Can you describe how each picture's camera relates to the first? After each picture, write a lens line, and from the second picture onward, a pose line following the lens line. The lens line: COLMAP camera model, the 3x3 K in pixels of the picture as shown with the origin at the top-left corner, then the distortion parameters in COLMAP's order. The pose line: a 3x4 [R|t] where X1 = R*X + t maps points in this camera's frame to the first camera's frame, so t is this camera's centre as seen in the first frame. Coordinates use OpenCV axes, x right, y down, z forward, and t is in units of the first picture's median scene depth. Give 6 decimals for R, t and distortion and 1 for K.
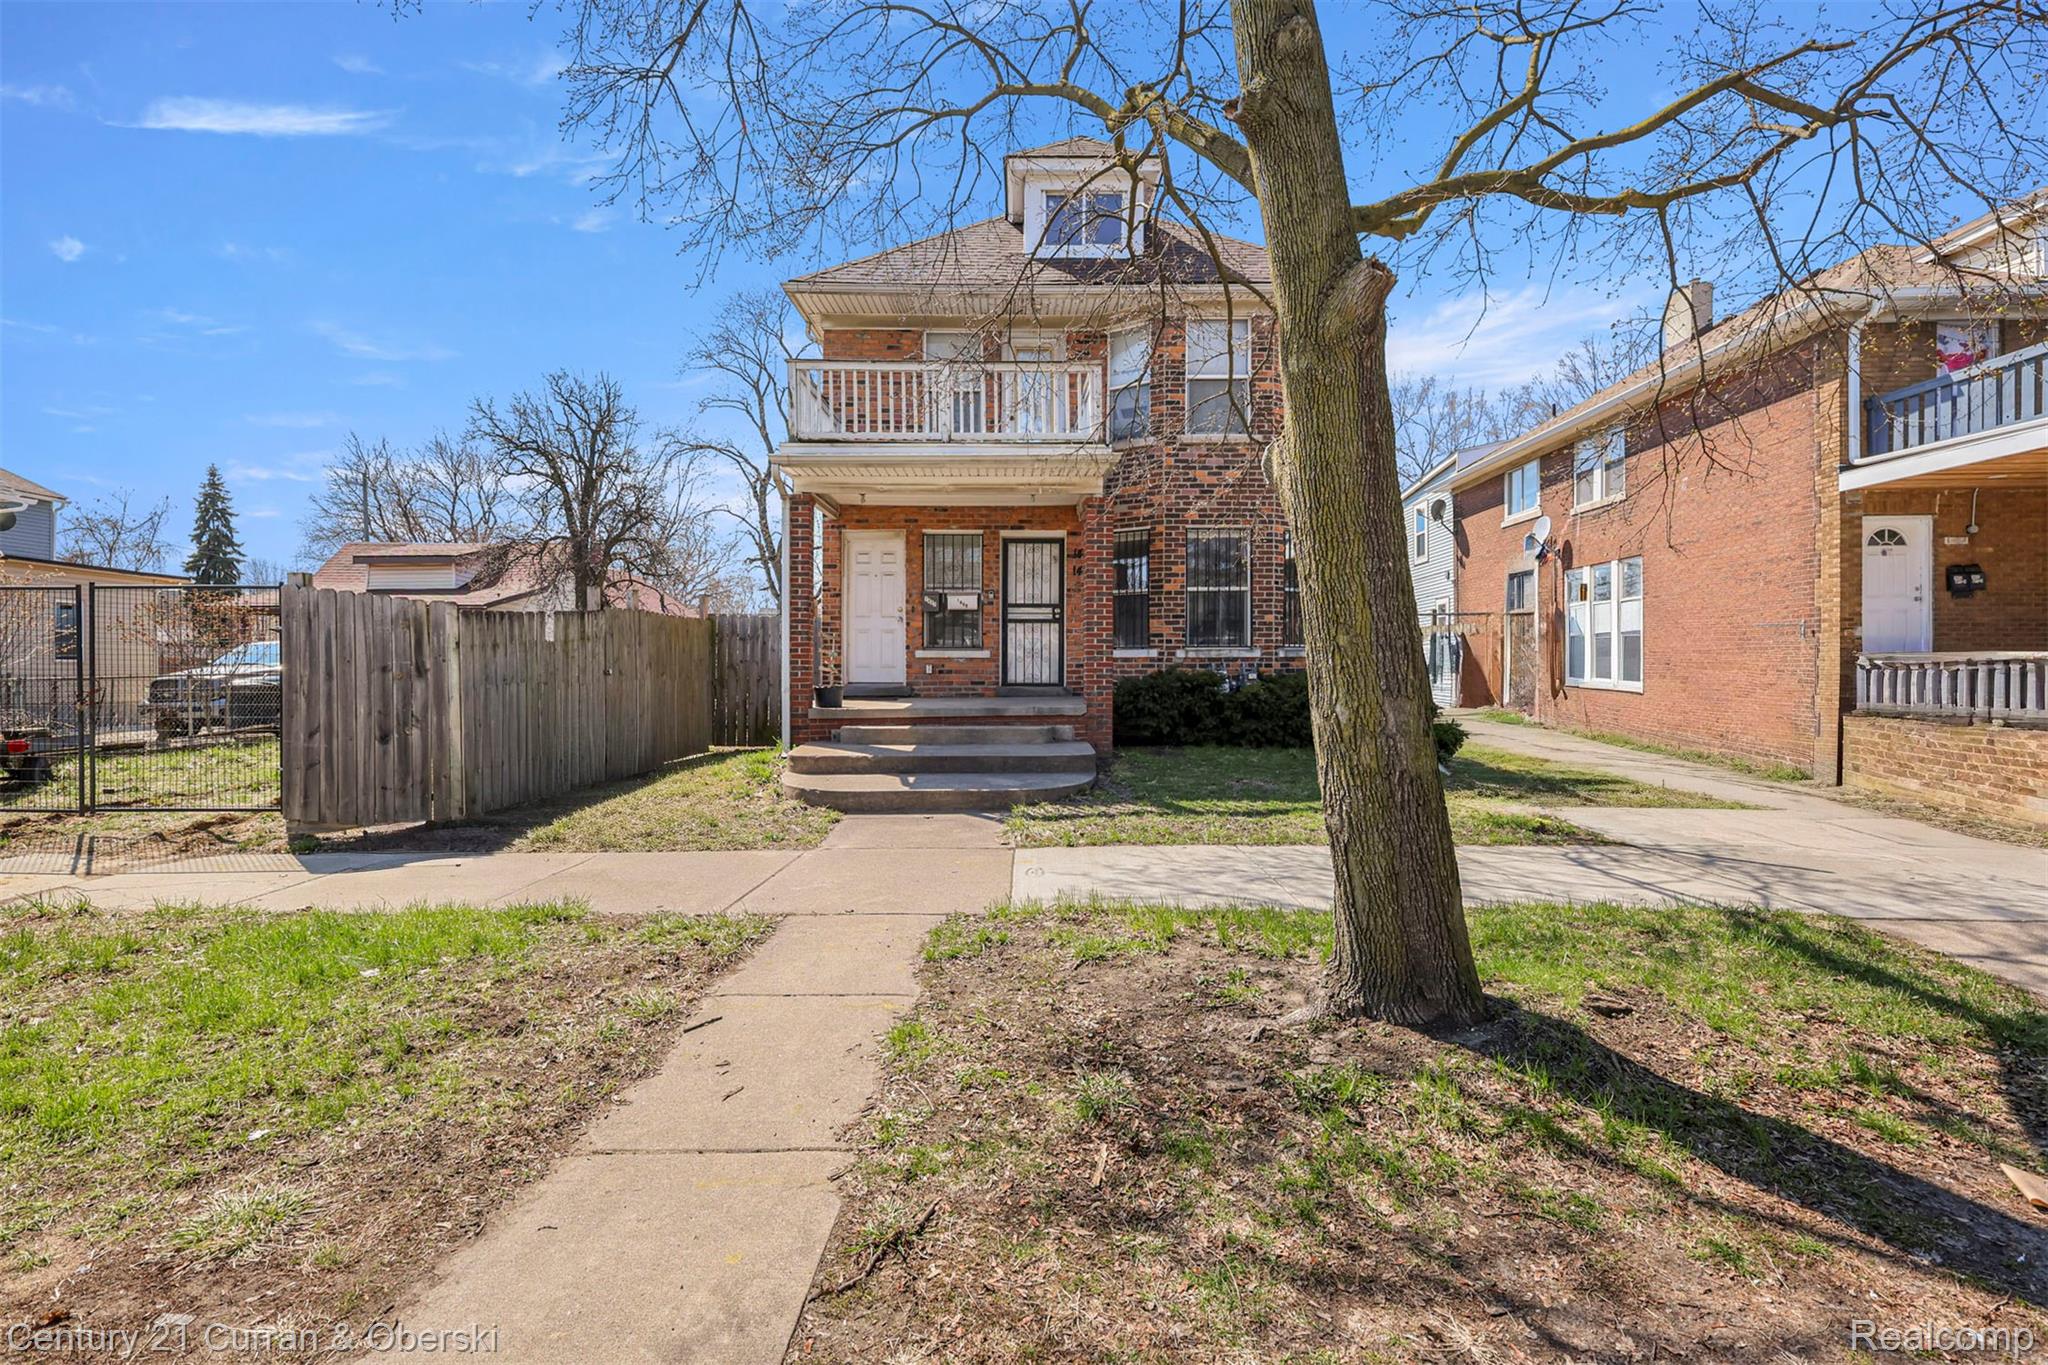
lens RADIAL K [[934.4, 0, 1025.1], [0, 934.4, 672.1], [0, 0, 1]] dist [0.002429, 0.000104]
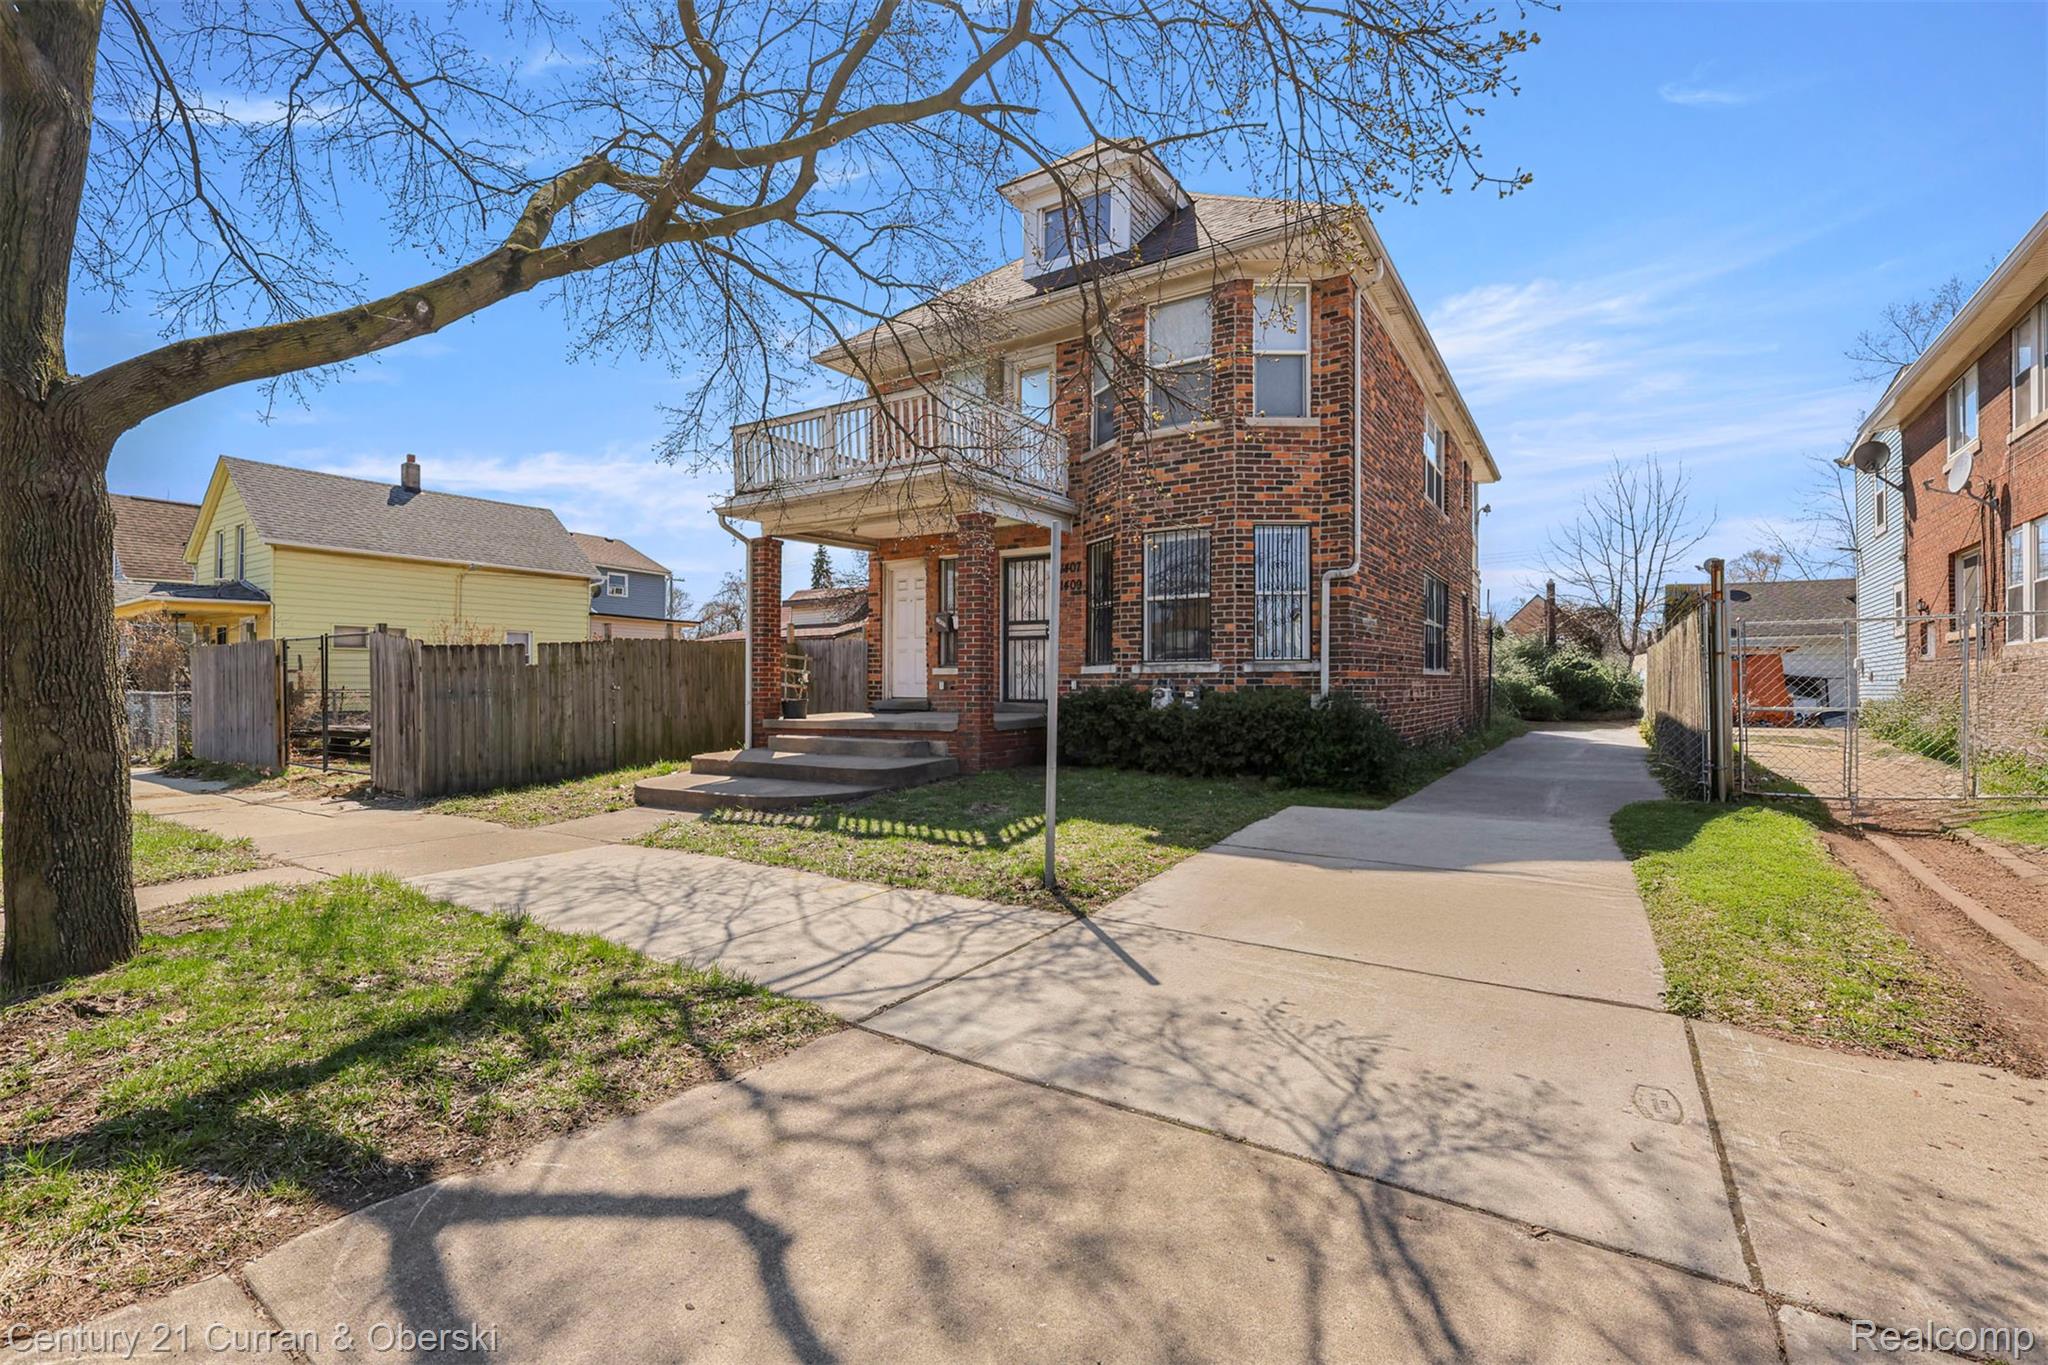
lens RADIAL K [[896.1, 0, 1013.4], [0, 896.1, 677.1], [0, 0, 1]] dist [0.002994, 0.000033]
pose [[0.842494, -0.004422, -0.538688, 0.516755], [-0.001440, 0.999944, -0.010460, -0.002340], [0.538704, 0.009589, 0.842441, 0.179576]]
